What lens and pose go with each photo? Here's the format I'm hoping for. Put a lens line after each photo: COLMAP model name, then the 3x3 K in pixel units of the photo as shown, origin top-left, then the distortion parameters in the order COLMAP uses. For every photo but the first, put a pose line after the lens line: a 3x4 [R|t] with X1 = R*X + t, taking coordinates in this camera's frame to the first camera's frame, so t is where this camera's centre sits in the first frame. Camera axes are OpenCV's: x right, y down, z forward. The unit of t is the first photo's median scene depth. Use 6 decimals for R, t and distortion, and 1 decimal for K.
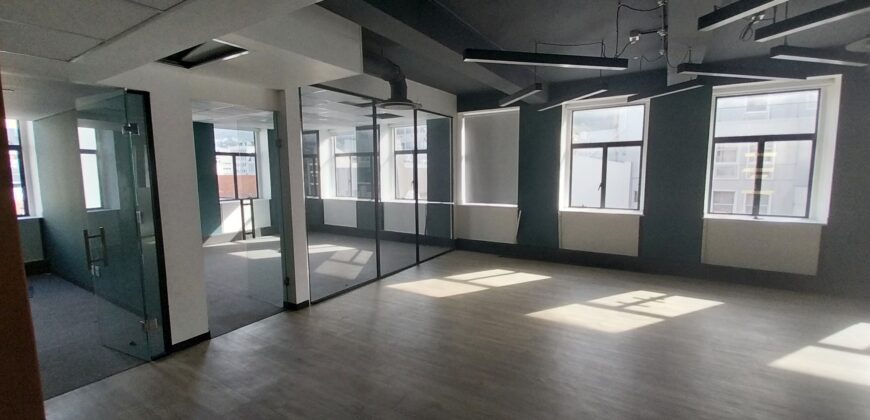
lens RADIAL K [[372.0, 0, 430.2], [0, 372.0, 210.2], [0, 0, 1]] dist [0.001884, -0.000489]
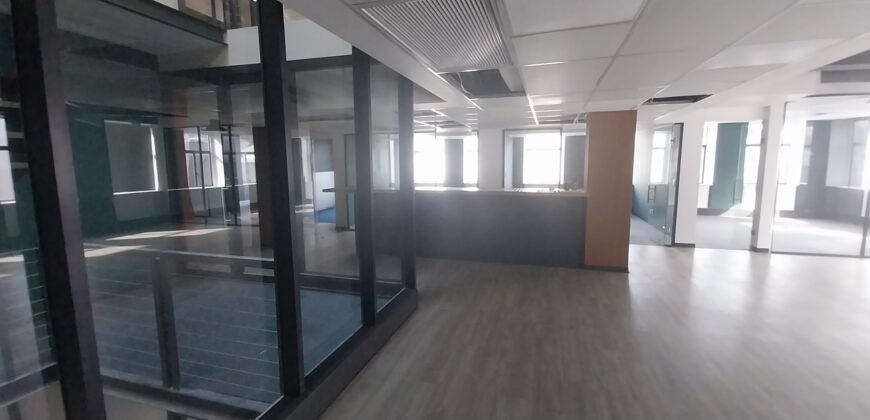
lens RADIAL K [[372.0, 0, 437.9], [0, 372.0, 207.6], [0, 0, 1]] dist [0.001884, -0.000489]
pose [[0.288428, 0.121805, -0.949723, 0.692069], [-0.094381, 0.990662, 0.098393, 0.064282], [0.952839, 0.061257, 0.297230, -0.707817]]
